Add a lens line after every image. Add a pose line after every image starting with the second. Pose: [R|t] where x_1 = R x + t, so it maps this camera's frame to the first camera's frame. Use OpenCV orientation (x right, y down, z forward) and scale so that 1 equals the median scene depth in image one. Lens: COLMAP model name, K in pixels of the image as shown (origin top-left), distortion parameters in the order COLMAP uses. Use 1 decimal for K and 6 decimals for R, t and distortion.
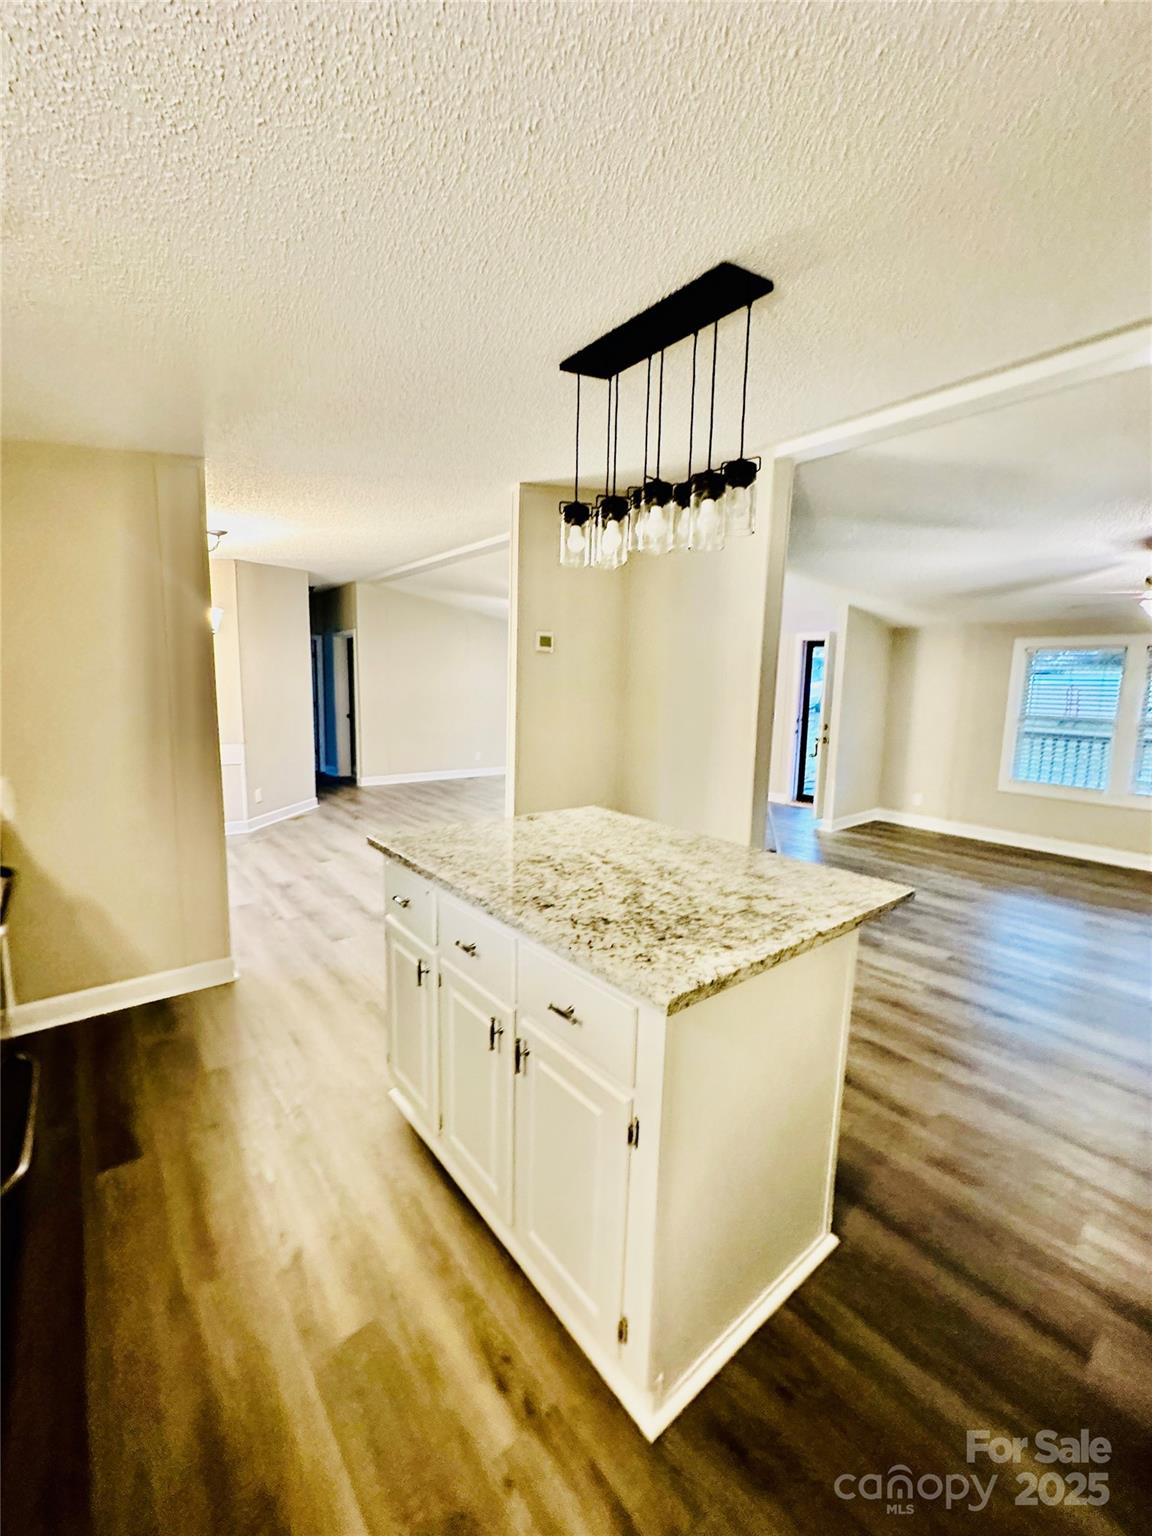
lens RADIAL K [[613.0, 0, 578.2], [0, 613.0, 765.4], [0, 0, 1]] dist [-0.004669, 0.000686]
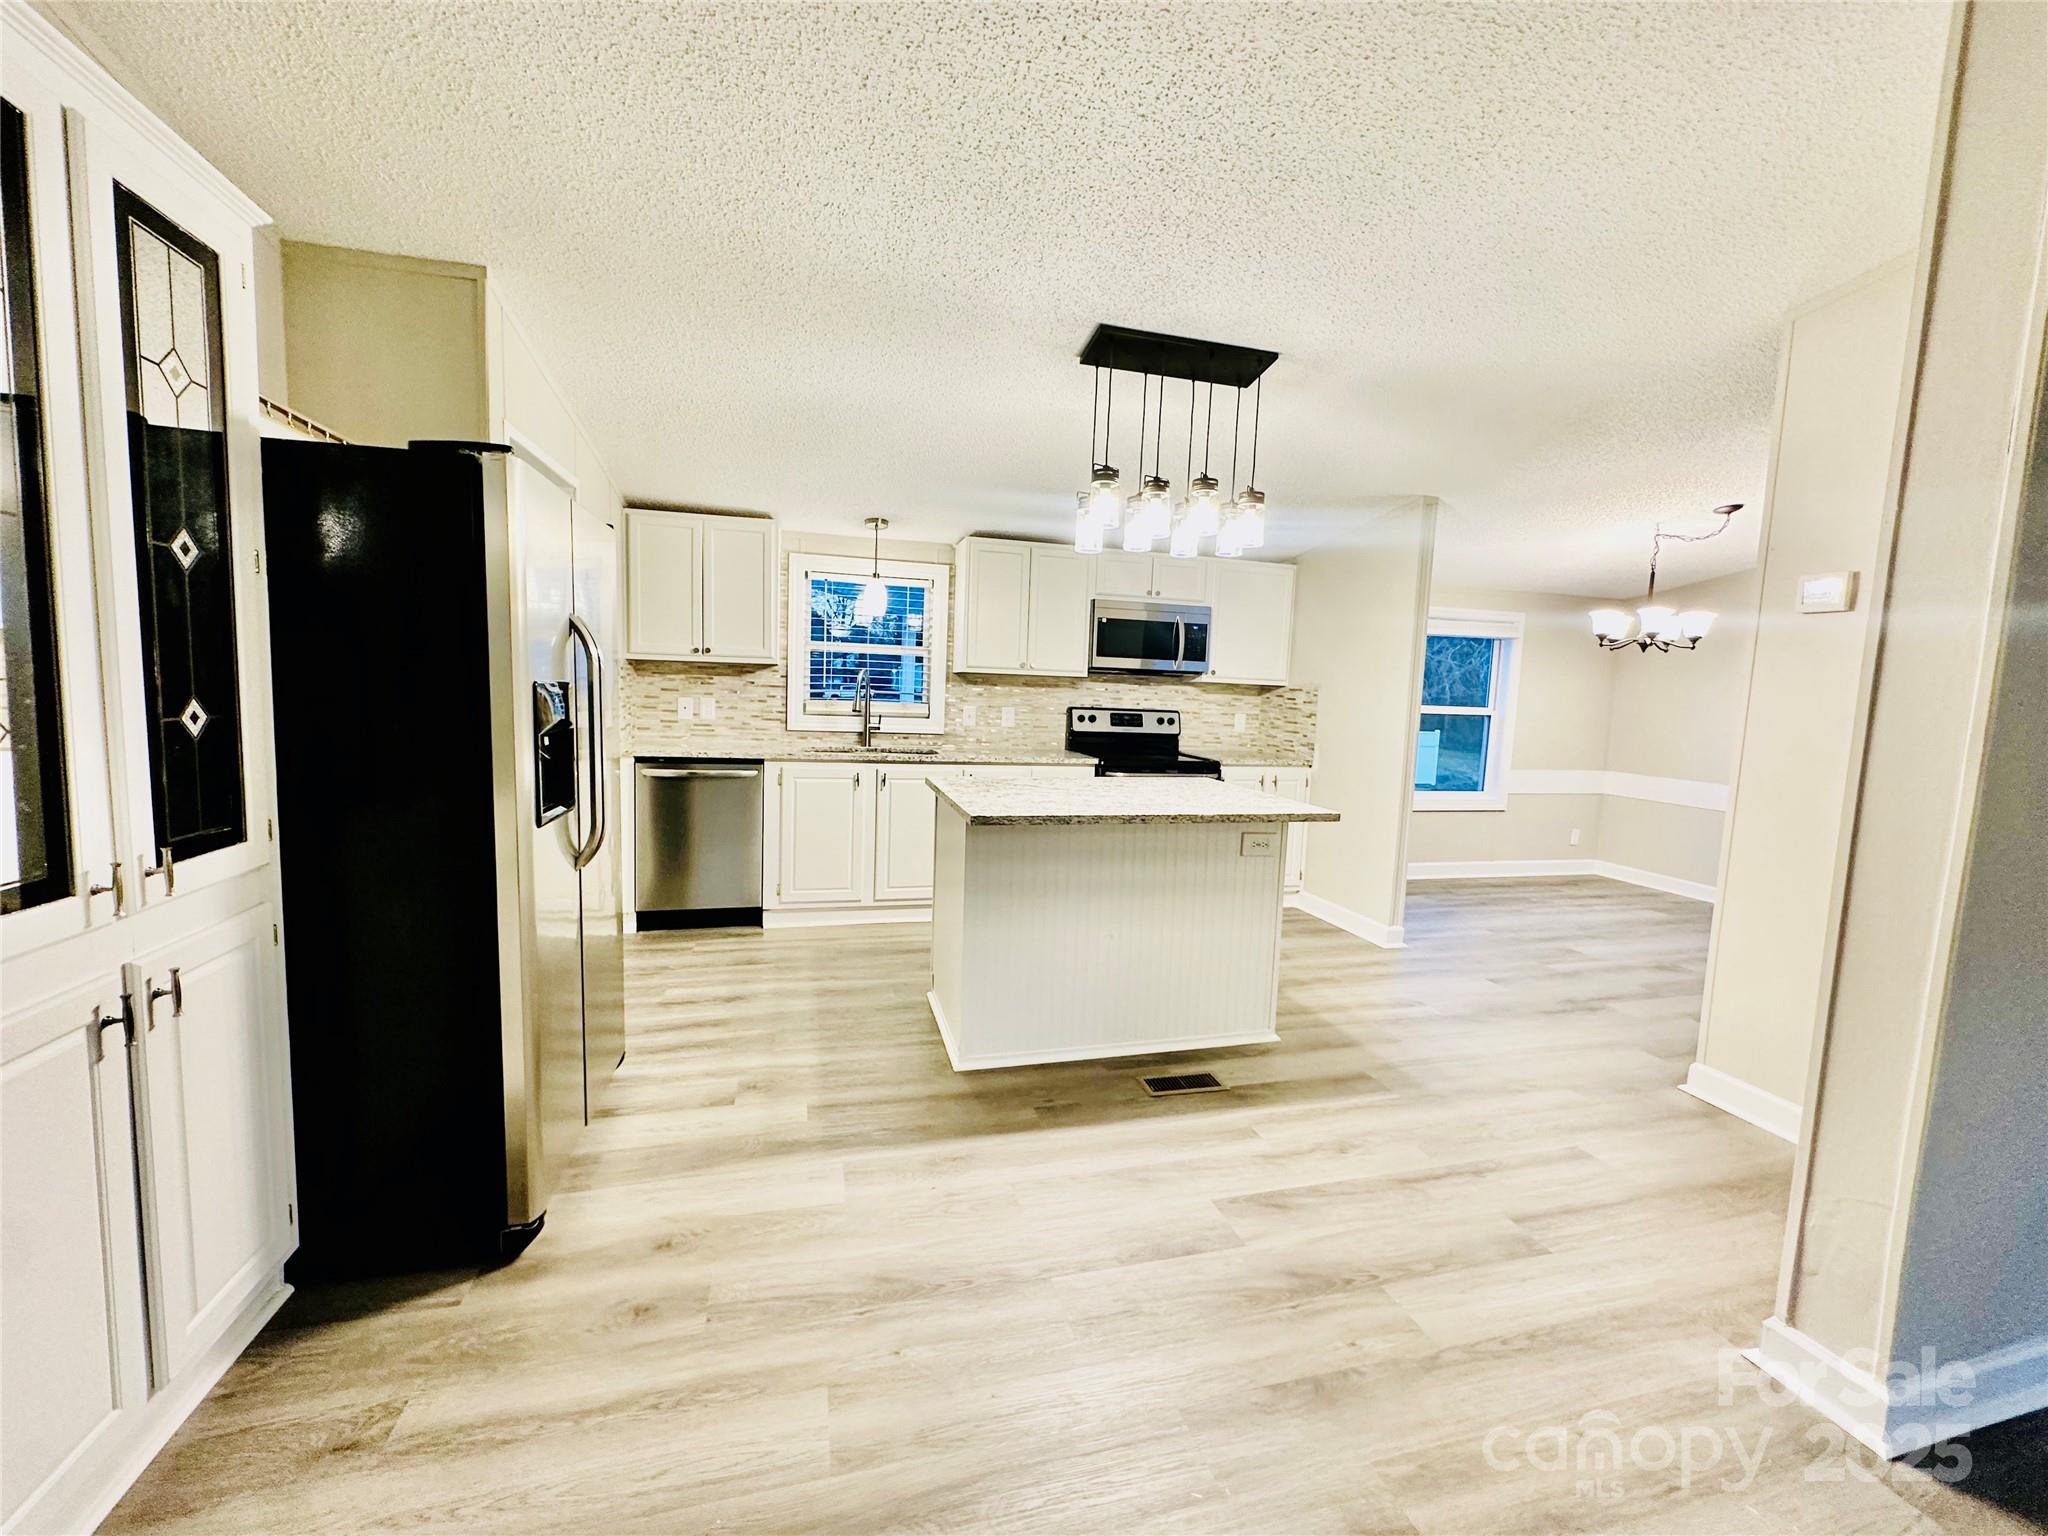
lens RADIAL K [[817.3, 0, 1025.9], [0, 817.3, 766.4], [0, 0, 1]] dist [-0.004669, 0.000686]
pose [[-0.411947, 0.051826, -0.909733, 2.017620], [-0.167598, 0.977039, 0.131552, -0.115053], [0.895662, 0.206662, -0.393802, 1.768952]]
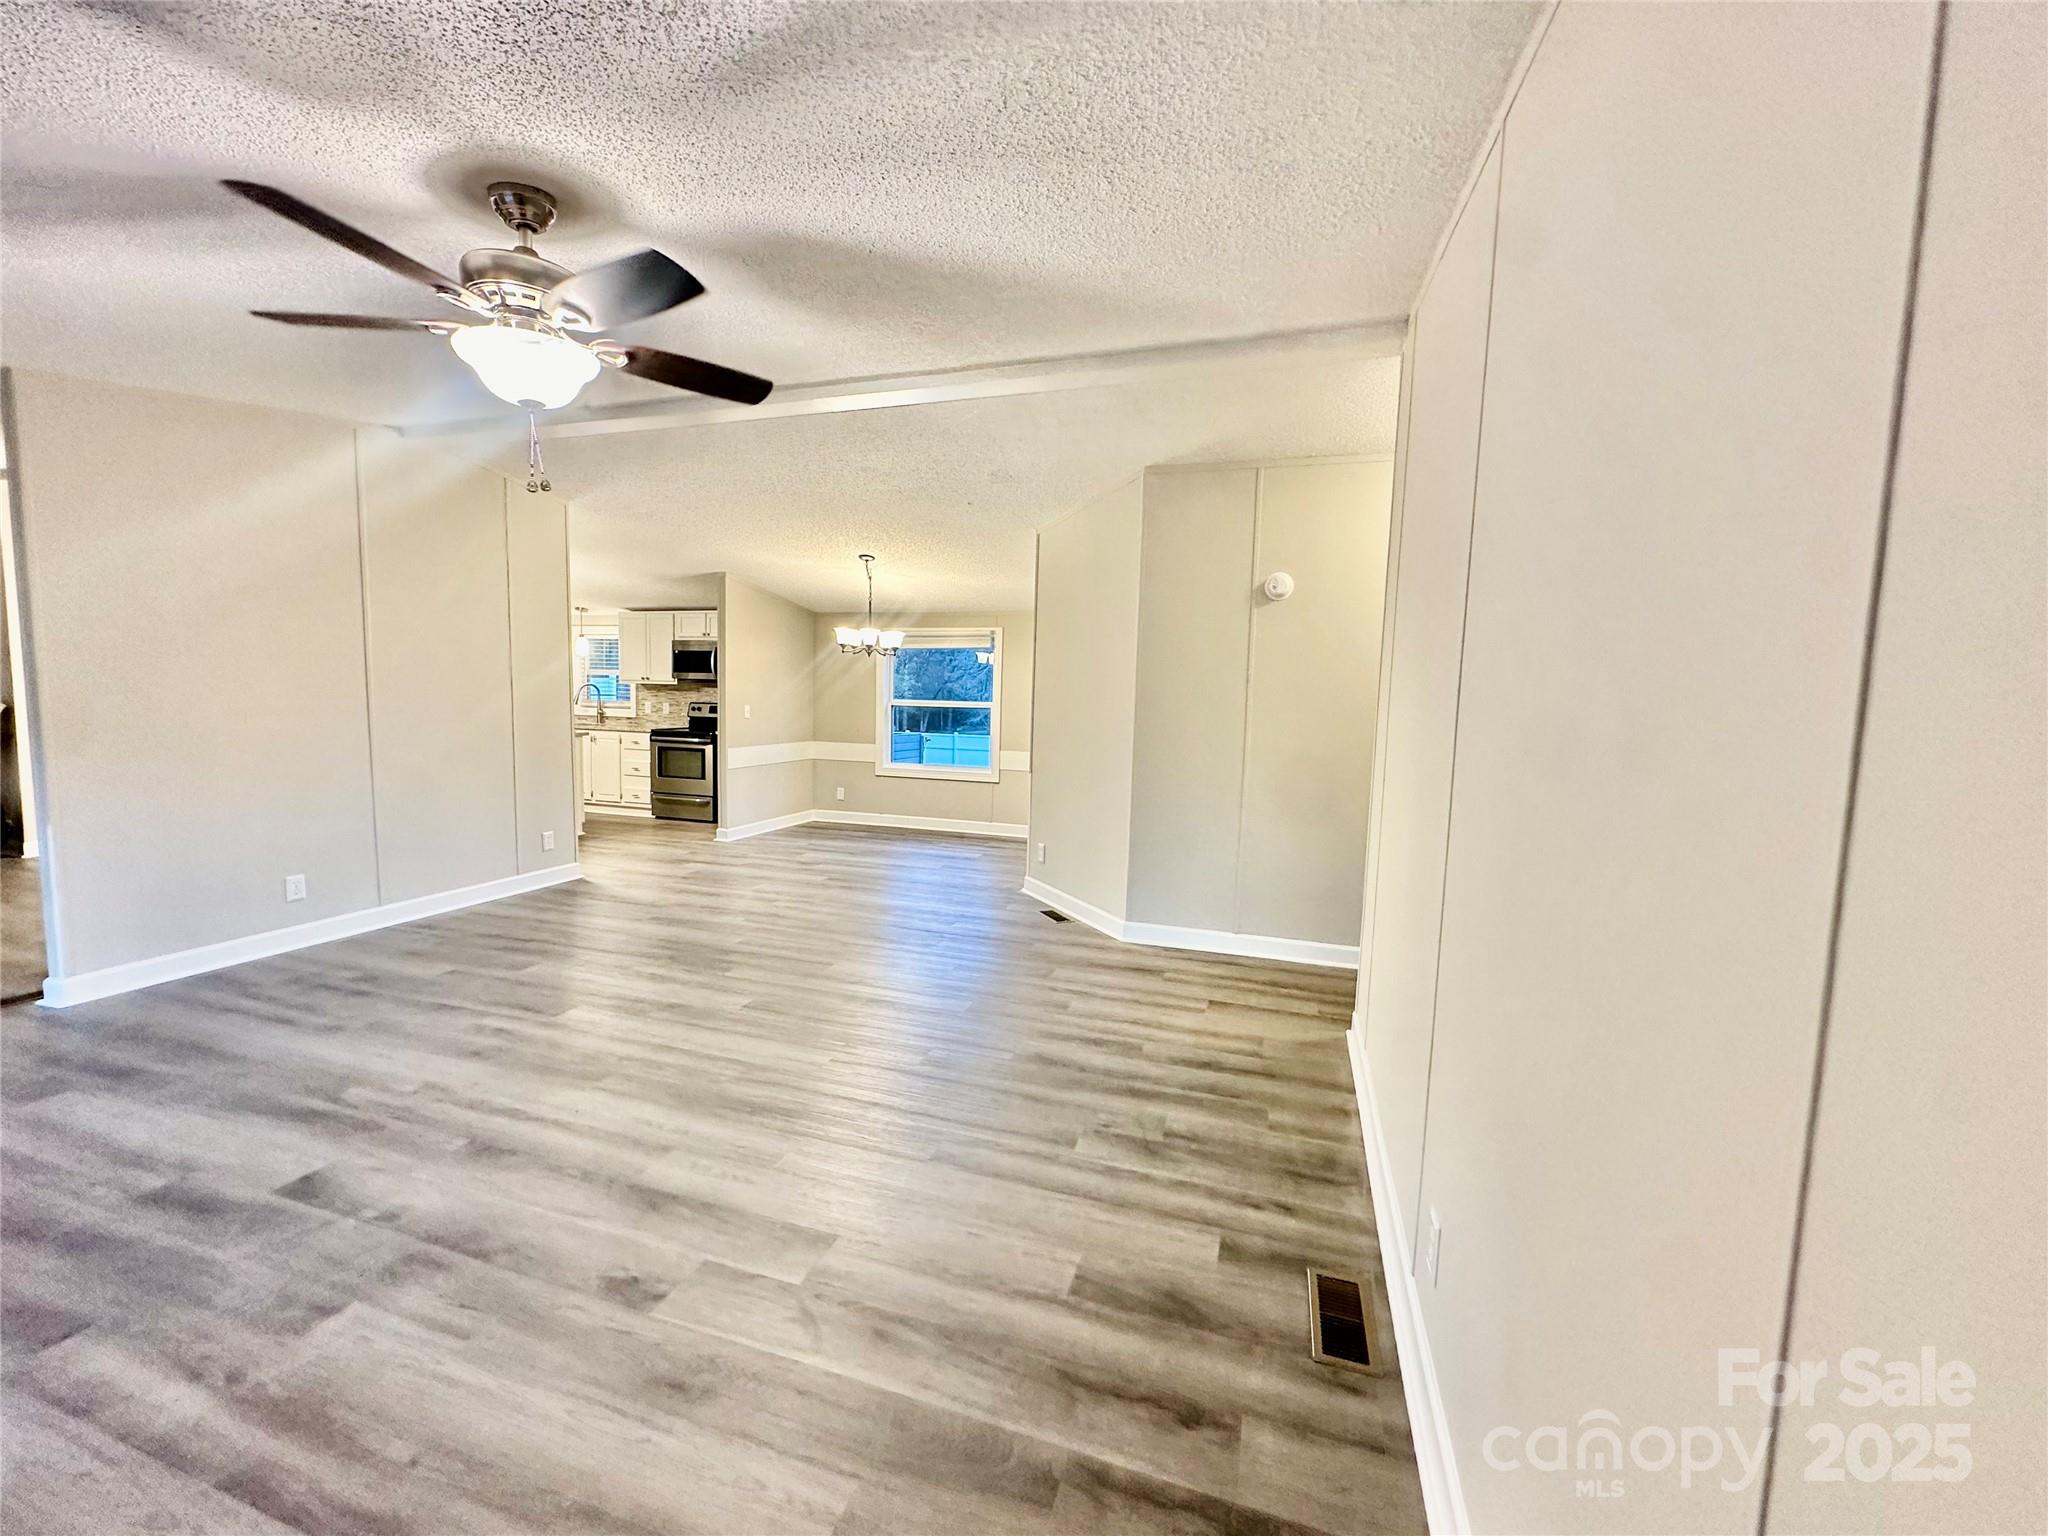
lens RADIAL K [[817.3, 0, 1021.2], [0, 817.3, 759.8], [0, 0, 1]] dist [-0.004669, 0.000686]
pose [[-0.842551, -0.006318, -0.538580, 0.003411], [-0.115824, 0.978664, 0.169712, -0.790460], [0.526017, 0.205371, -0.825305, 6.586799]]
